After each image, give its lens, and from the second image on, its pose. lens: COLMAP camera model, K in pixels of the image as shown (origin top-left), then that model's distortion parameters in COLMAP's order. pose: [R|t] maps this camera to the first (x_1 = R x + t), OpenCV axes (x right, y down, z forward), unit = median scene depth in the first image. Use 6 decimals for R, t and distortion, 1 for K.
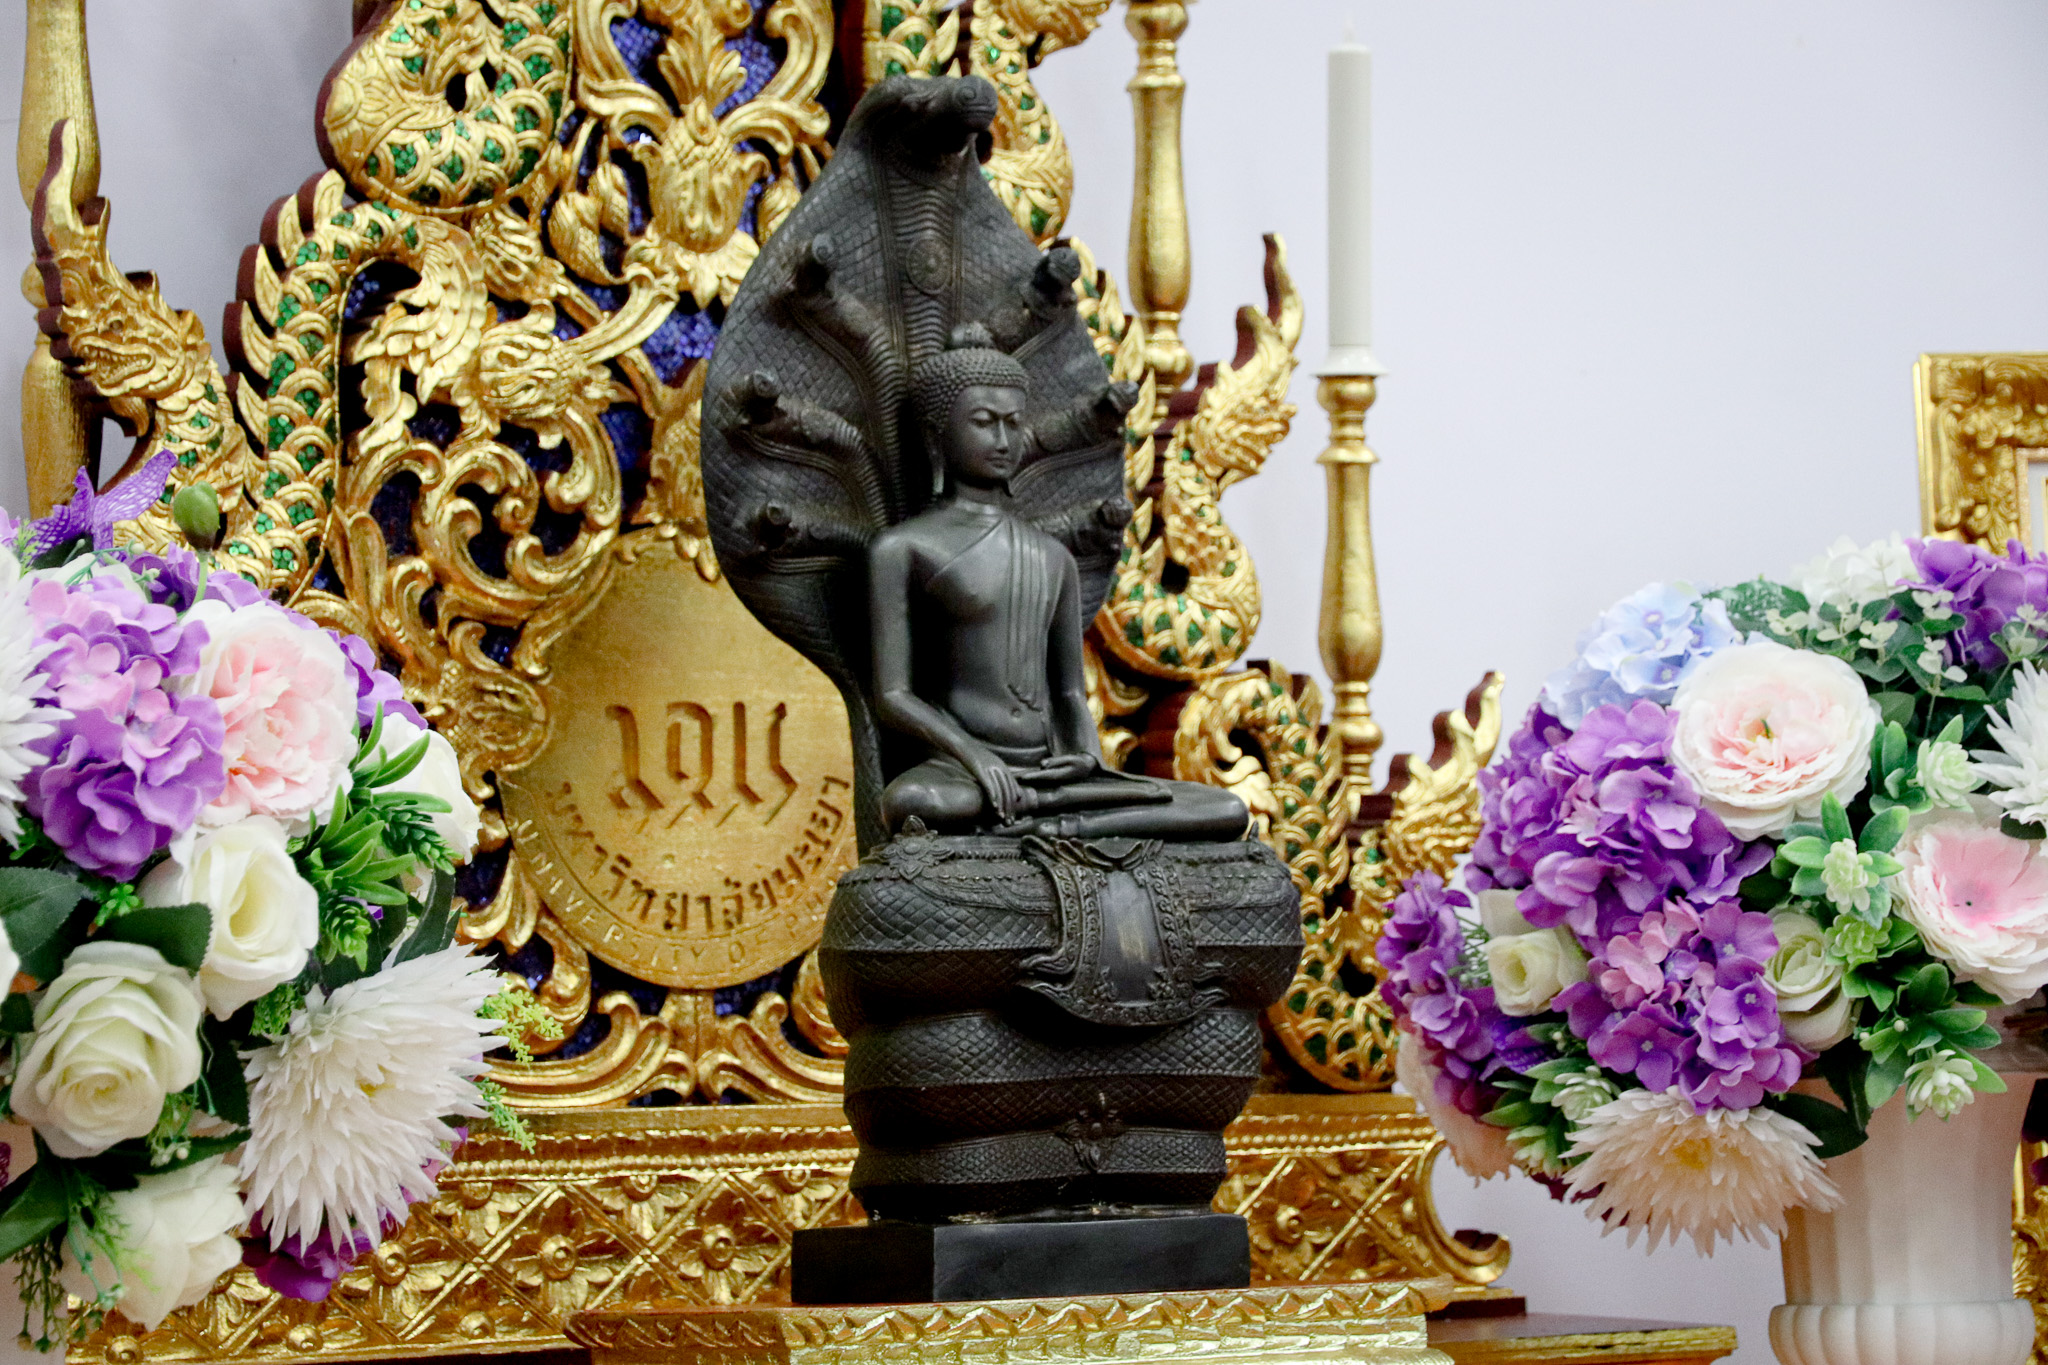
lens RADIAL K [[5486.6, 0, 1017.2], [0, 5486.6, 686.7], [0, 0, 1]] dist [0.219581, 0.000000]
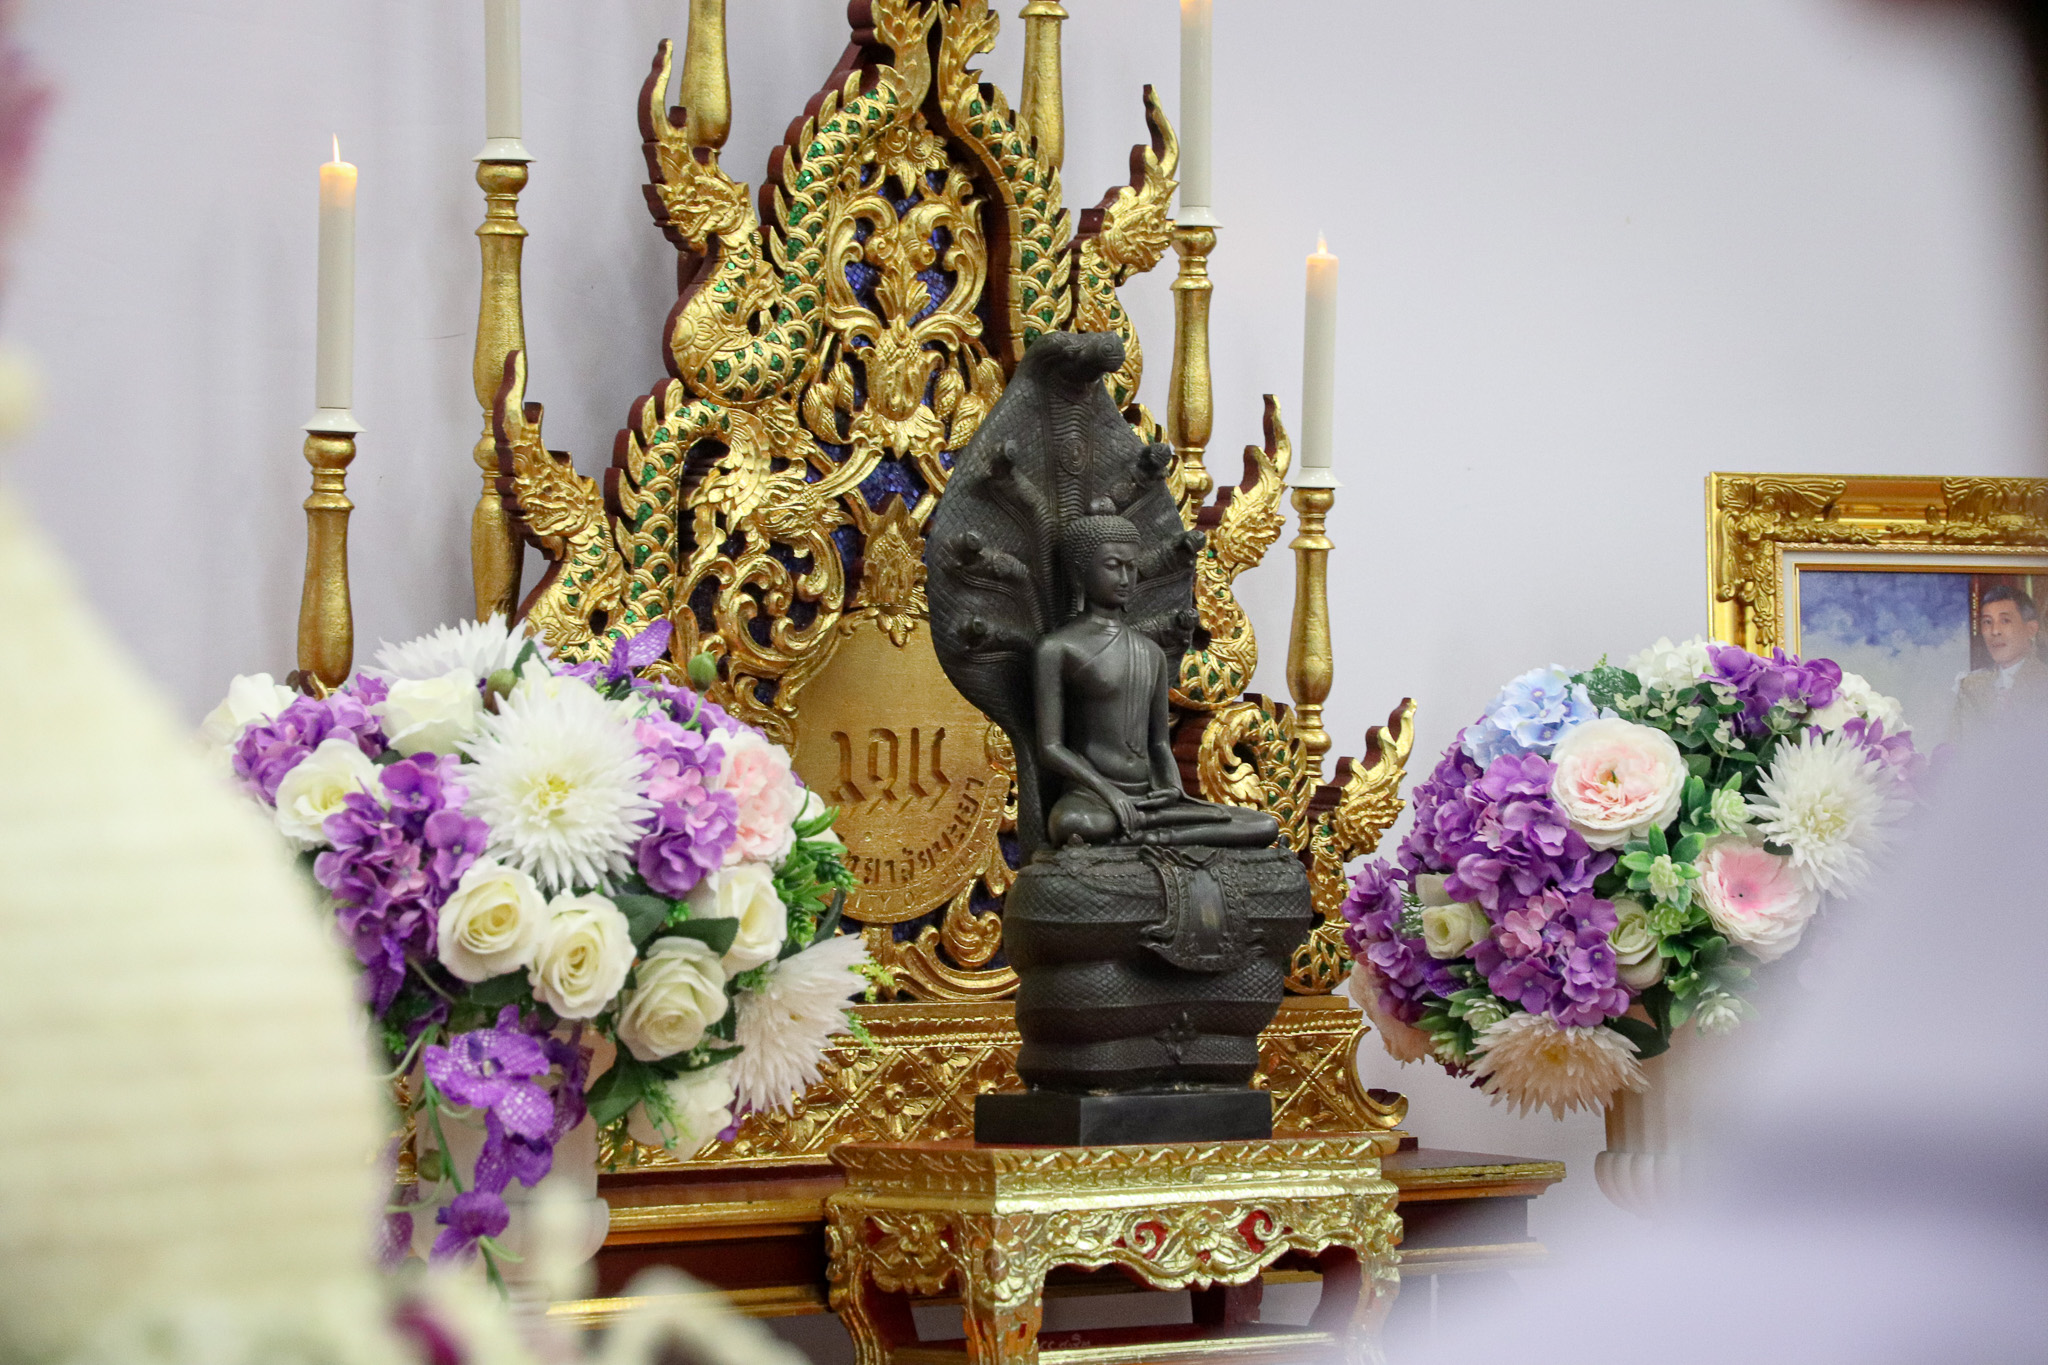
lens RADIAL K [[6404.9, 0, 1027.3], [0, 6404.9, 680.9], [0, 0, 1]] dist [0.195139, 0.000000]
pose [[0.996838, 0.027011, 0.074730, -0.154487], [-0.031119, 0.998036, 0.054360, -0.107566], [-0.073115, -0.056514, 0.995721, -0.729994]]
